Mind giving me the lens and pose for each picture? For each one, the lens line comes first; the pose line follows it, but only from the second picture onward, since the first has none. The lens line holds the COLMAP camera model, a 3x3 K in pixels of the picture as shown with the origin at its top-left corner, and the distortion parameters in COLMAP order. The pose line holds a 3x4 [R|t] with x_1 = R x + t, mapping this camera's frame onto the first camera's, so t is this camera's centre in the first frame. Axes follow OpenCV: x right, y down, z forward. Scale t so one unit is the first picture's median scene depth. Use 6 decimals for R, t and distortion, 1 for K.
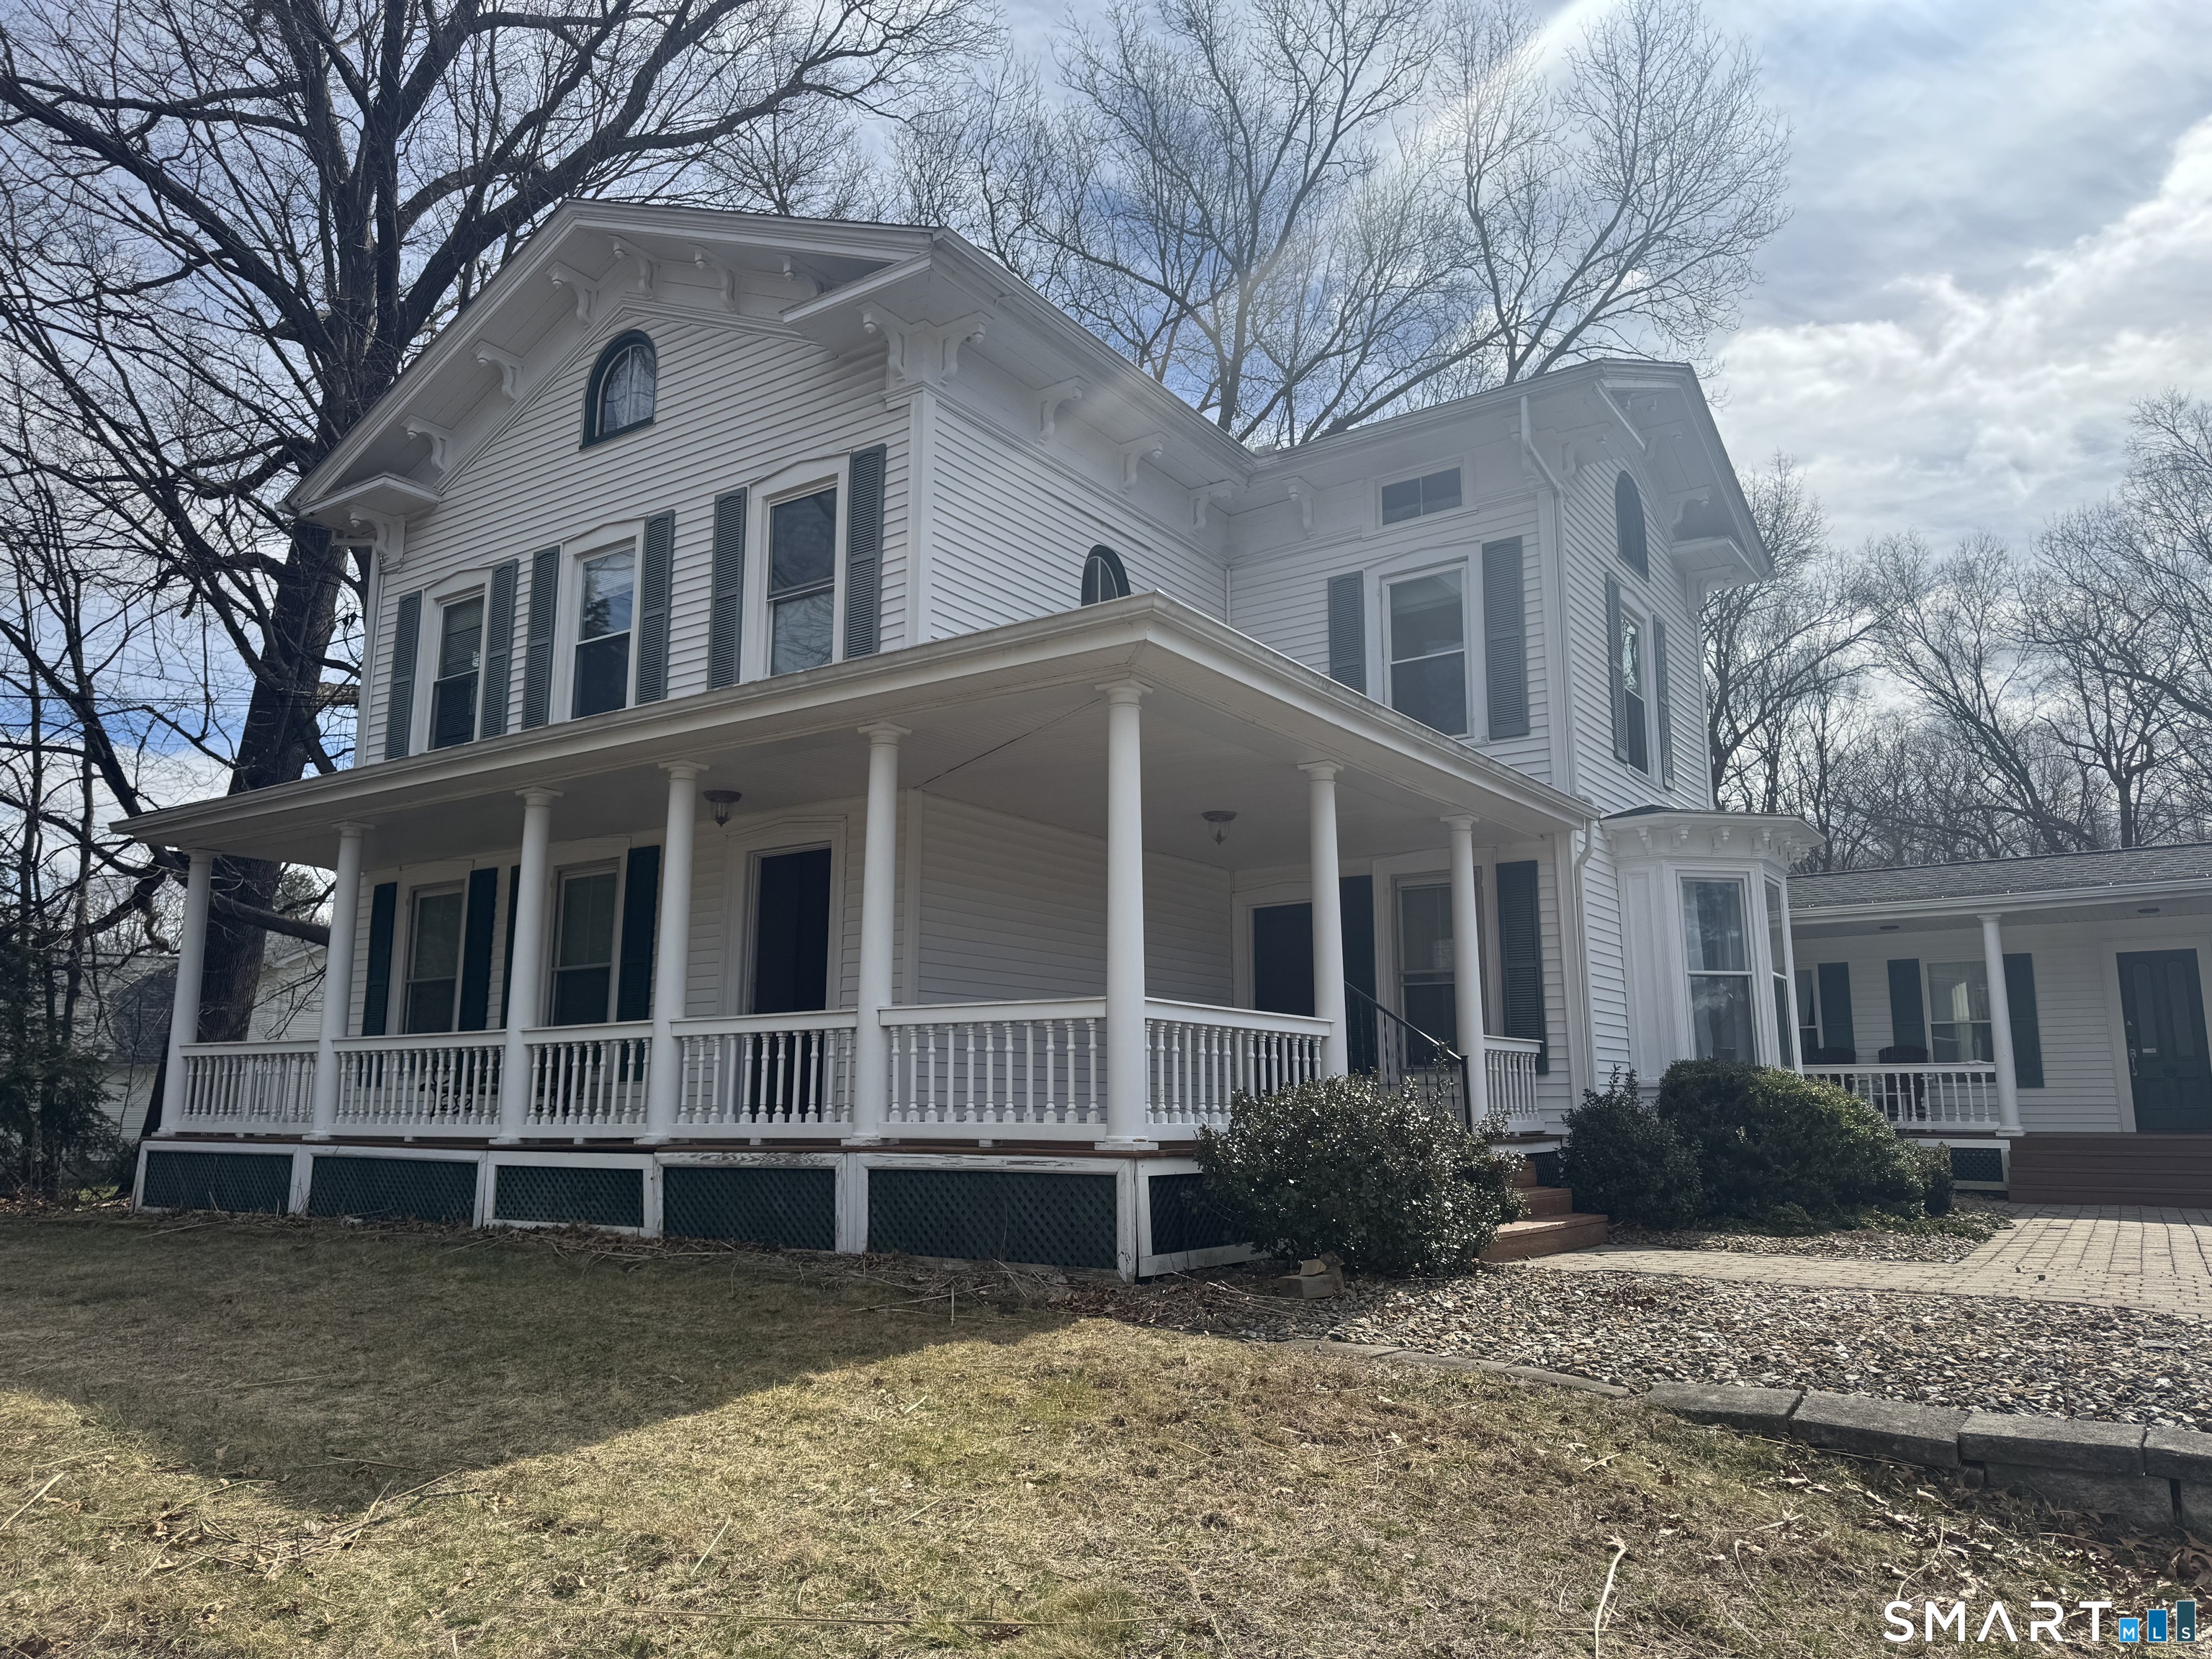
lens RADIAL K [[1550.3, 0, 1085.9], [0, 1550.3, 829.4], [0, 0, 1]] dist [0.127206, -0.211752]
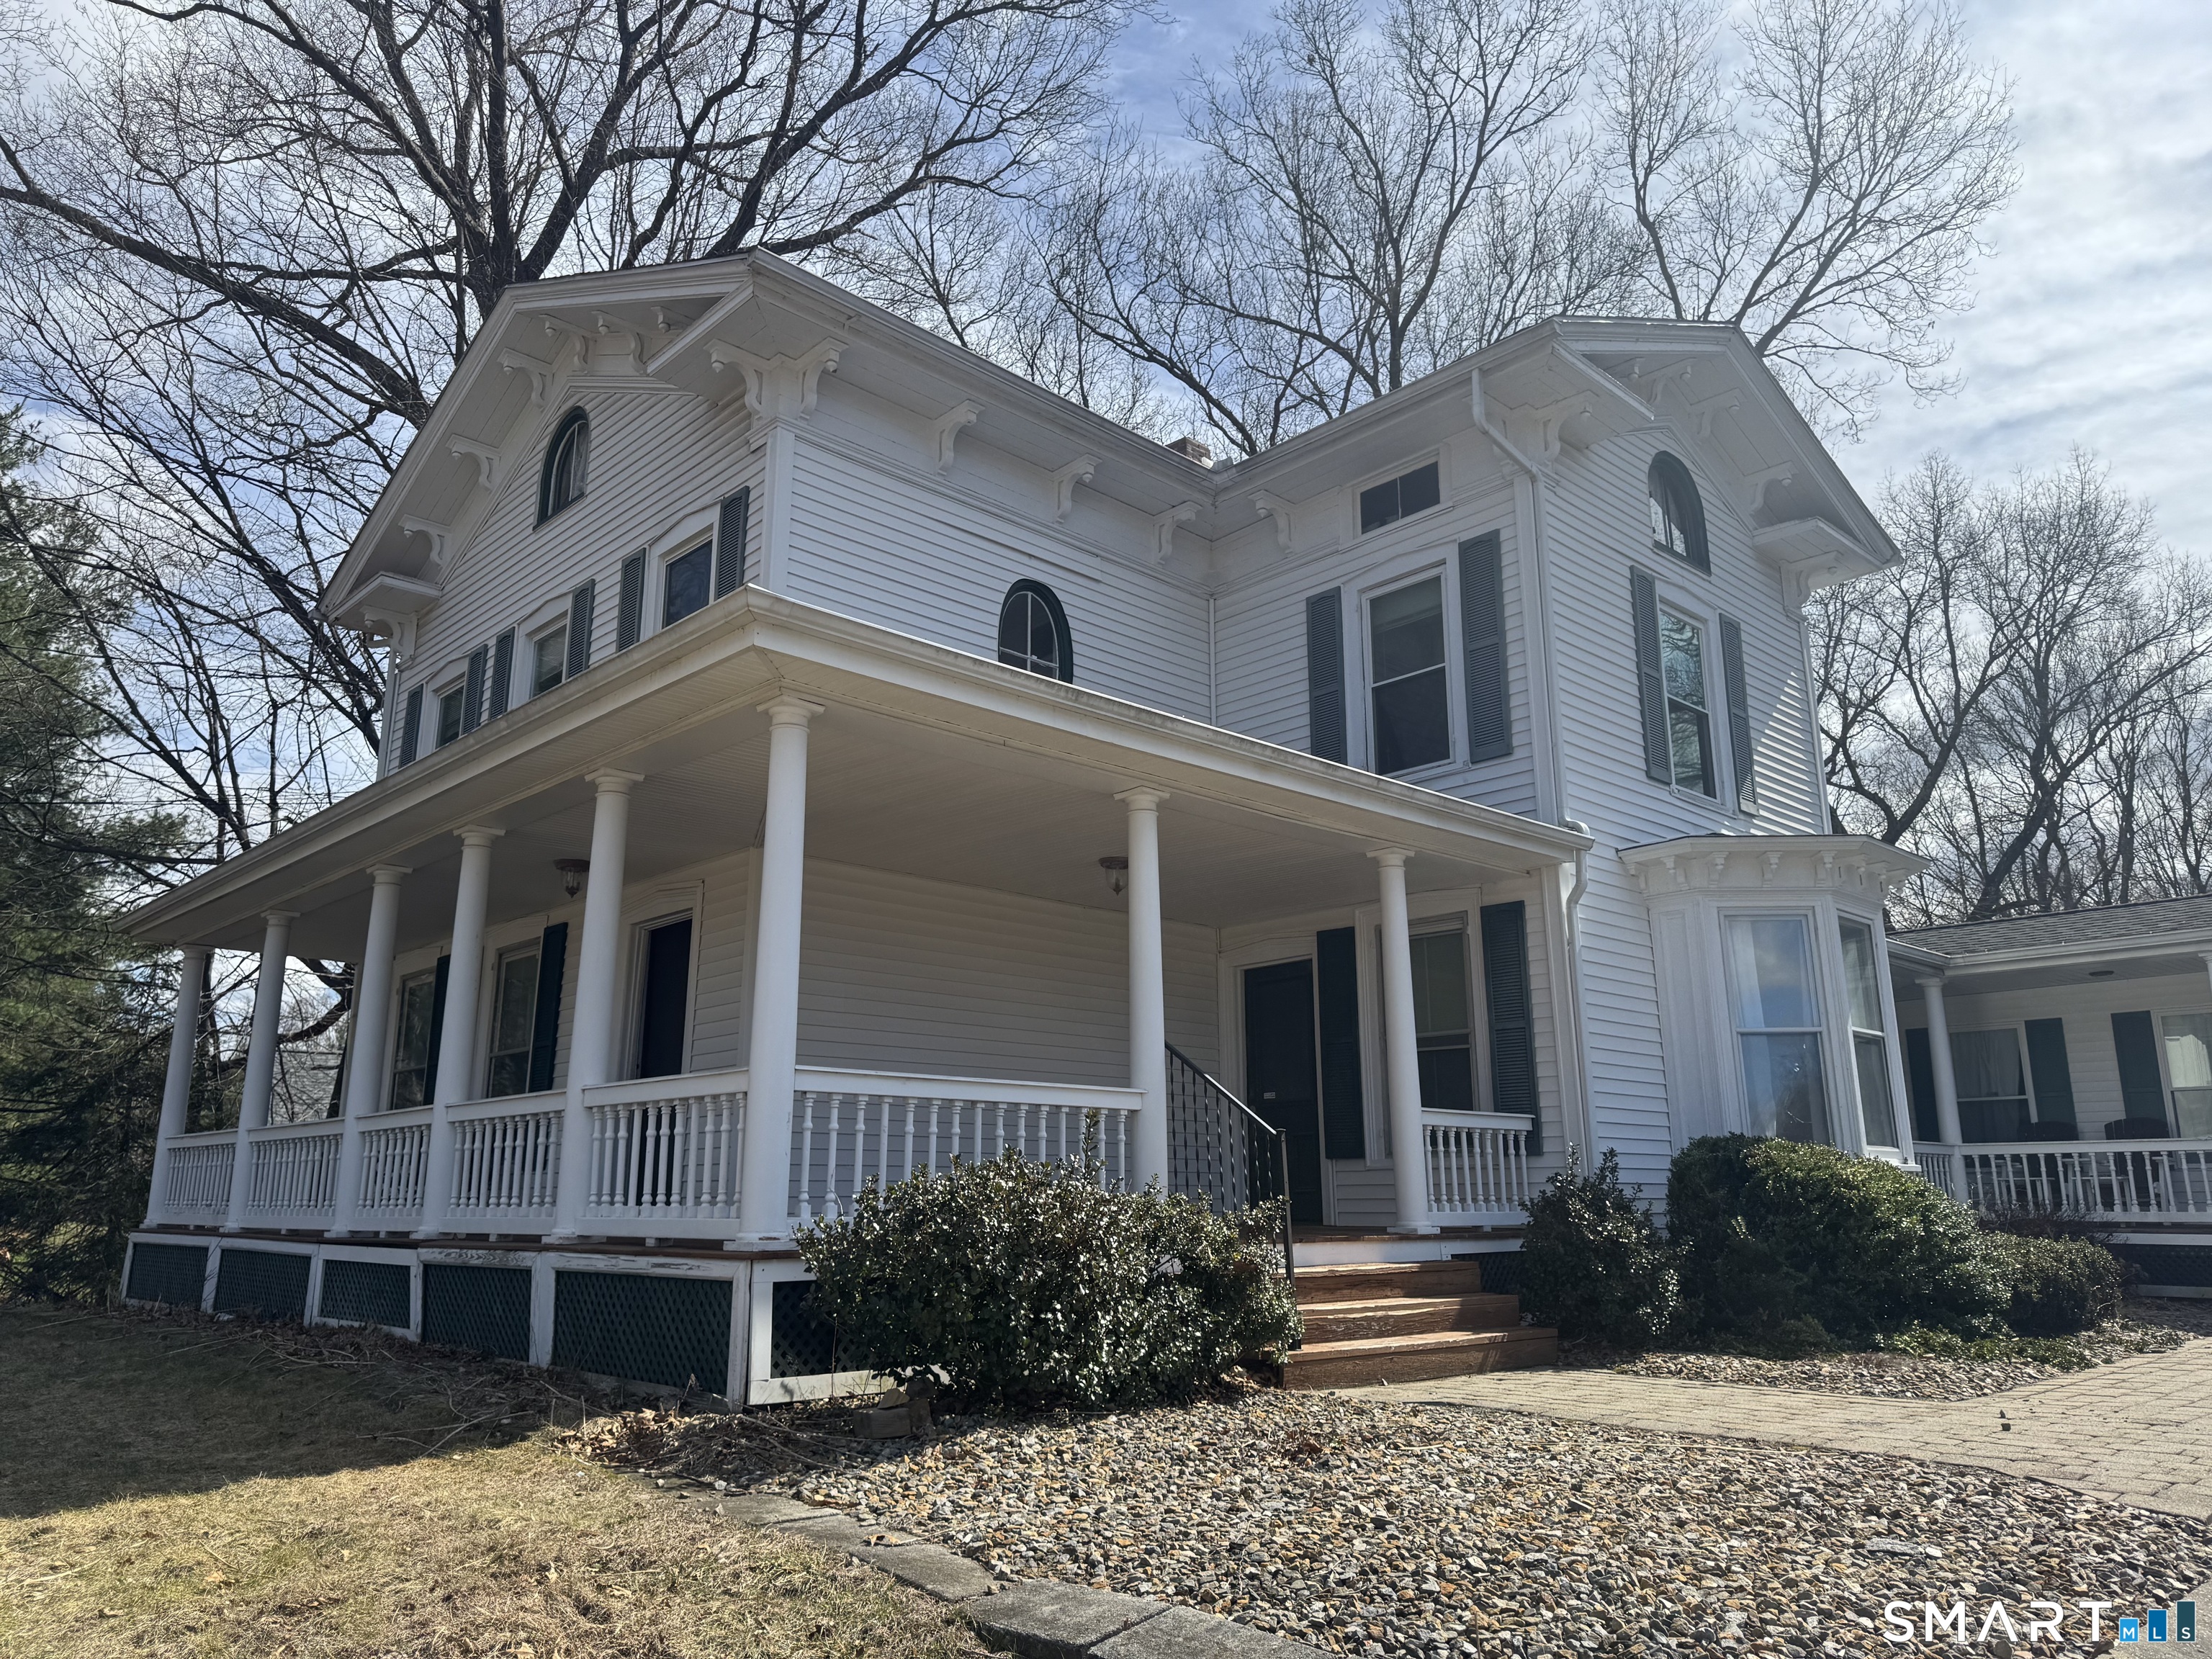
lens RADIAL K [[1536.5, 0, 1112.3], [0, 1536.5, 823.7], [0, 0, 1]] dist [0.087659, -0.113591]
pose [[0.977582, -0.051048, -0.204274, 0.238258], [0.038610, 0.997175, -0.064424, 0.022956], [0.206985, 0.055093, 0.976792, 0.127119]]
